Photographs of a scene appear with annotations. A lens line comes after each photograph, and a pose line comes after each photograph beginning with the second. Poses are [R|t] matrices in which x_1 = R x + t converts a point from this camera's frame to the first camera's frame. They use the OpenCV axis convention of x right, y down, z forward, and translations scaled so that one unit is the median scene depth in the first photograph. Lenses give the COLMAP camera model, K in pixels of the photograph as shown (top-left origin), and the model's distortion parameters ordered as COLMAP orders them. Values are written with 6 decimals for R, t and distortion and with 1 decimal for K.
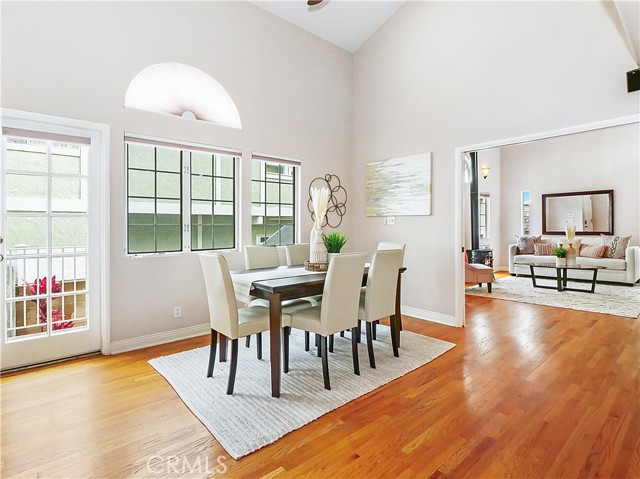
lens RADIAL K [[325.3, 0, 317.6], [0, 325.3, 227.6], [0, 0, 1]] dist [-0.023216, -0.000145]
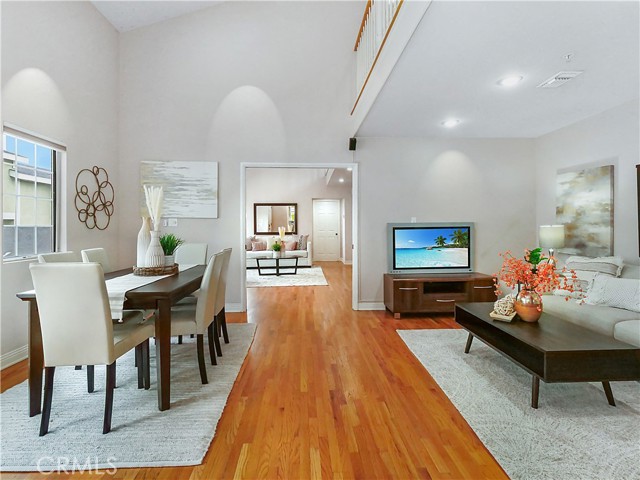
lens RADIAL K [[325.3, 0, 317.6], [0, 325.3, 228.1], [0, 0, 1]] dist [-0.023216, -0.000145]
pose [[0.603148, 0.000042, 0.797629, -0.287157], [0.005836, 0.999973, -0.004466, 0.002897], [-0.797608, 0.007349, 0.603132, 0.041750]]
